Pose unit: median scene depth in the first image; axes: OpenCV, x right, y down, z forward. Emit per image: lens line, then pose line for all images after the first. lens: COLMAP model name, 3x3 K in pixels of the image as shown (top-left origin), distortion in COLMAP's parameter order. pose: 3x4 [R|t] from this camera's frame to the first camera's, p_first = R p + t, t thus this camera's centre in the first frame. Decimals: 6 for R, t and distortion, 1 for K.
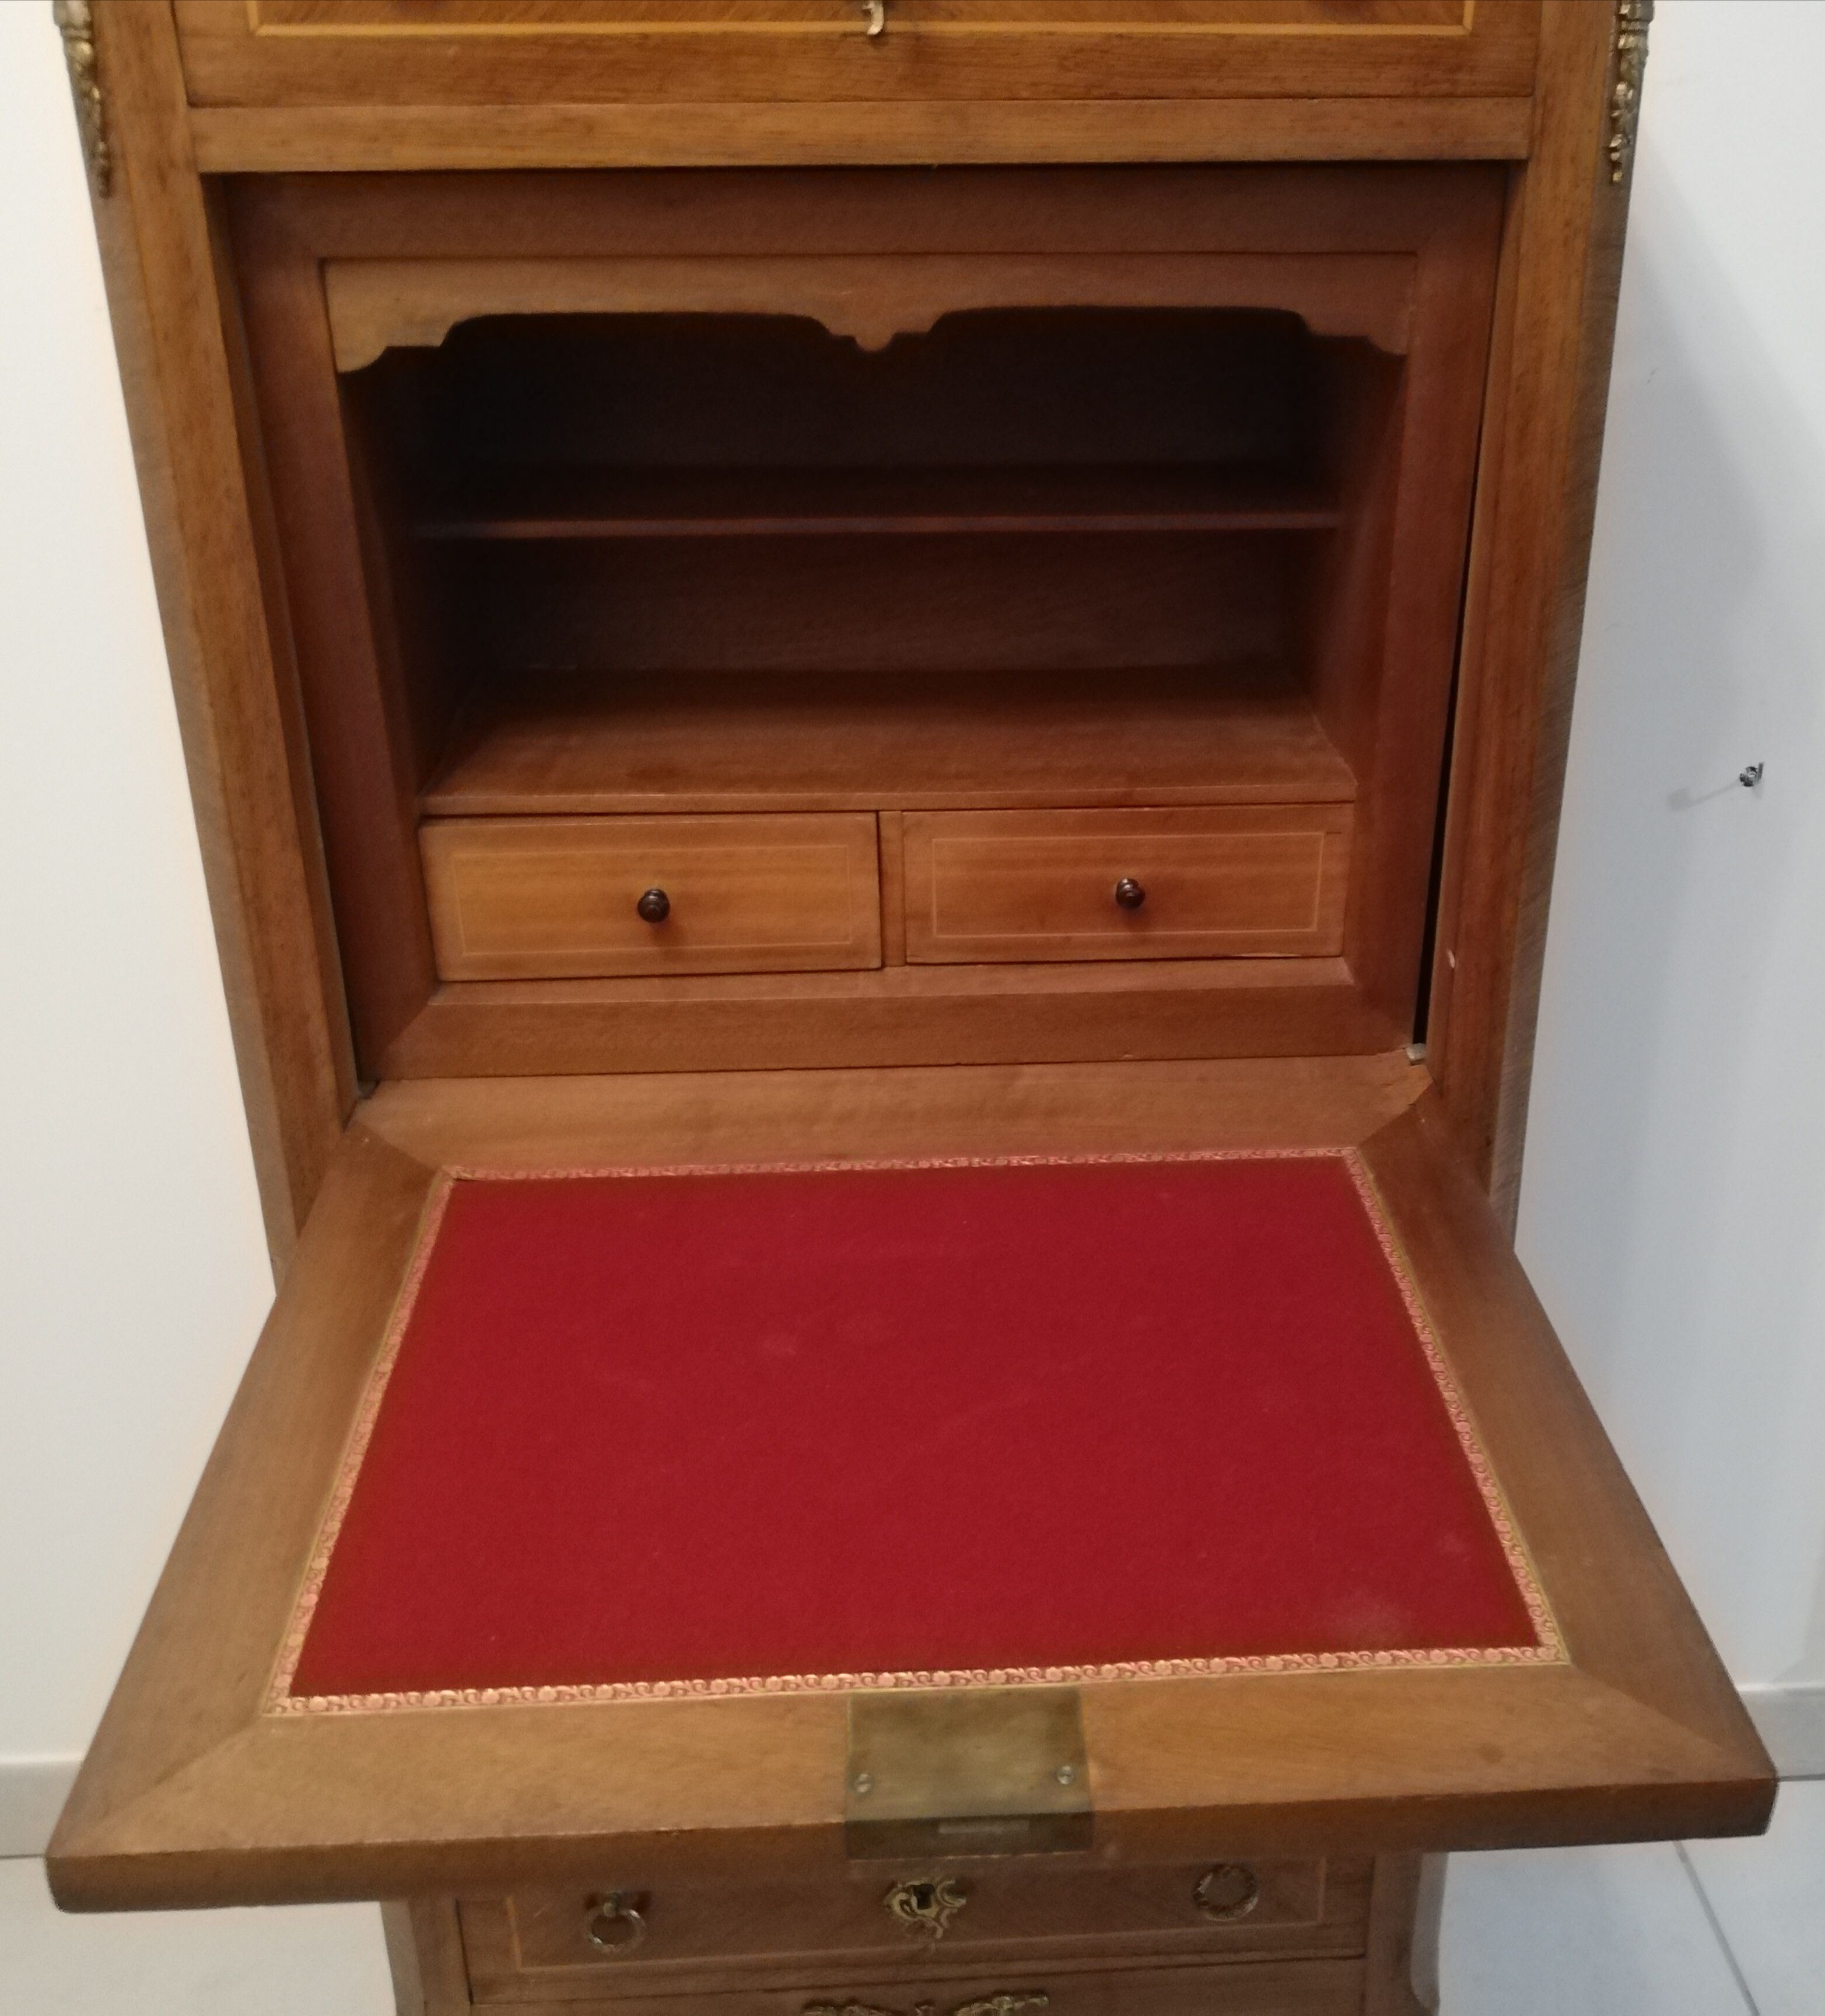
lens RADIAL K [[2282.5, 0, 1037.0], [0, 2282.5, 1010.9], [0, 0, 1]] dist [0.122855, -0.274669]
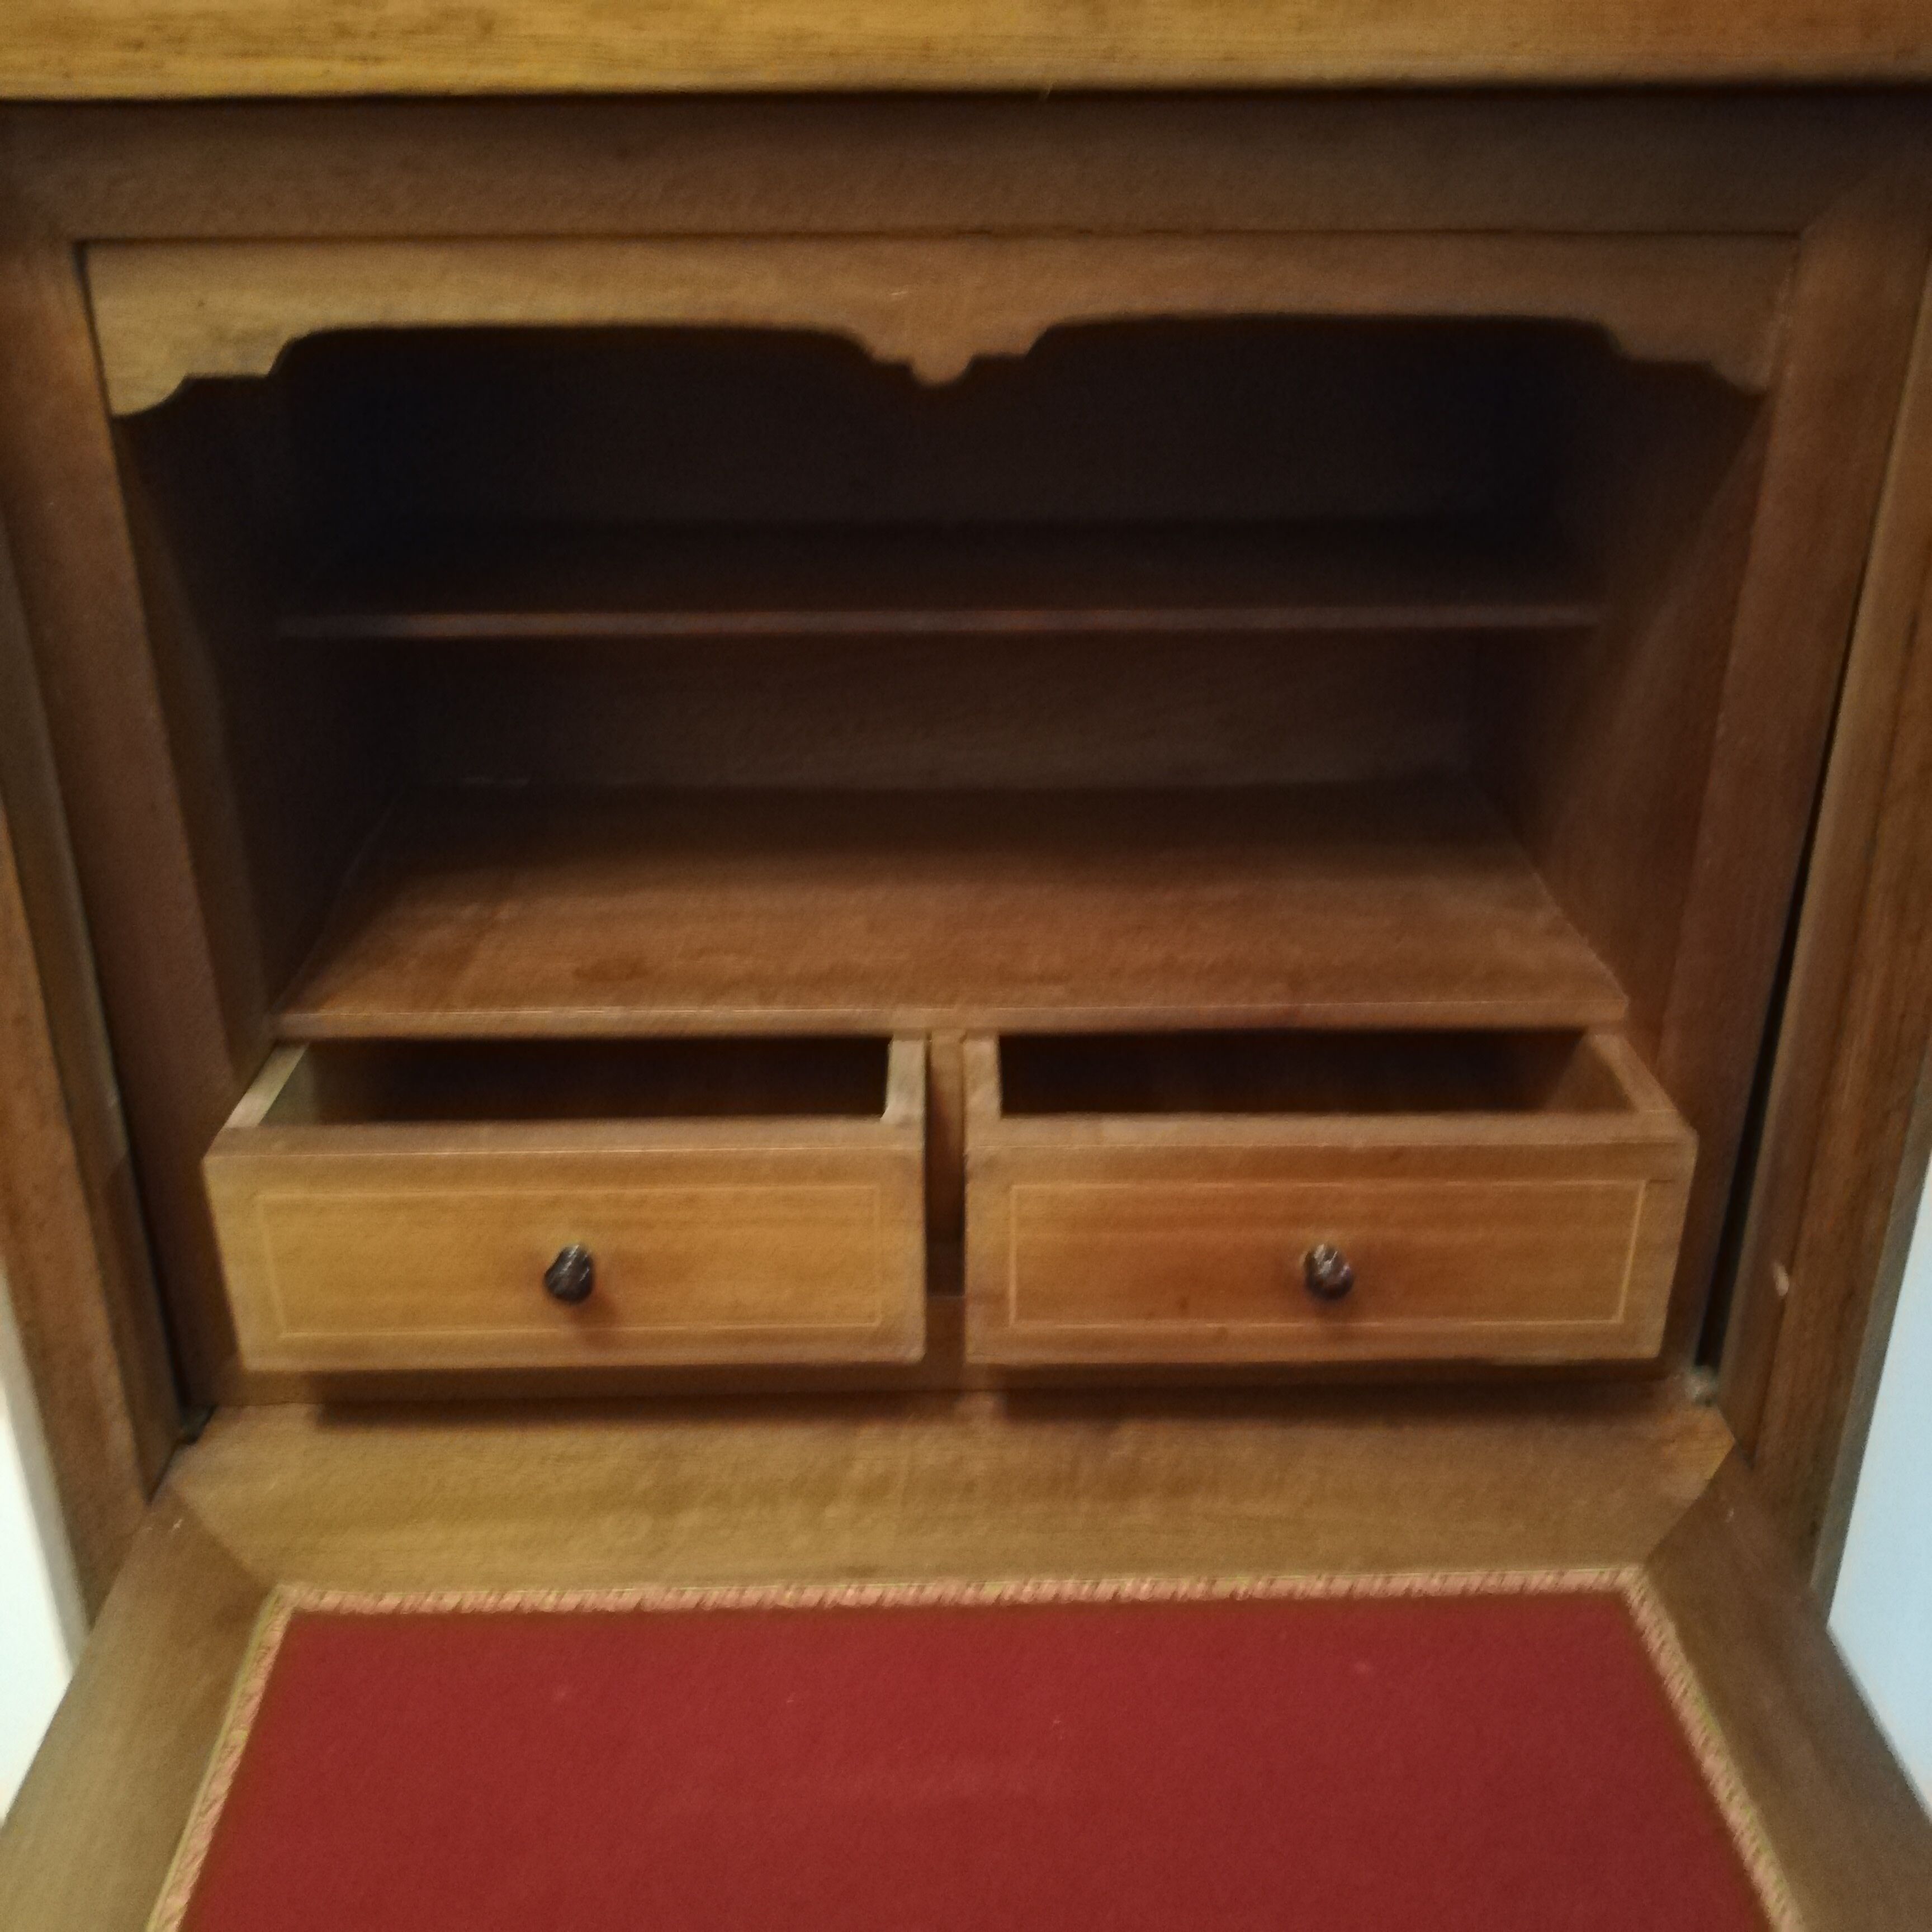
lens RADIAL K [[2203.6, 0, 966.0], [0, 2203.6, 966.0], [0, 0, 1]] dist [0.025317, -0.028423]
pose [[0.999003, 0.015066, -0.042031, -0.033016], [-0.015146, 0.999884, -0.001584, -0.116022], [0.042002, 0.002219, 0.999115, 0.363741]]
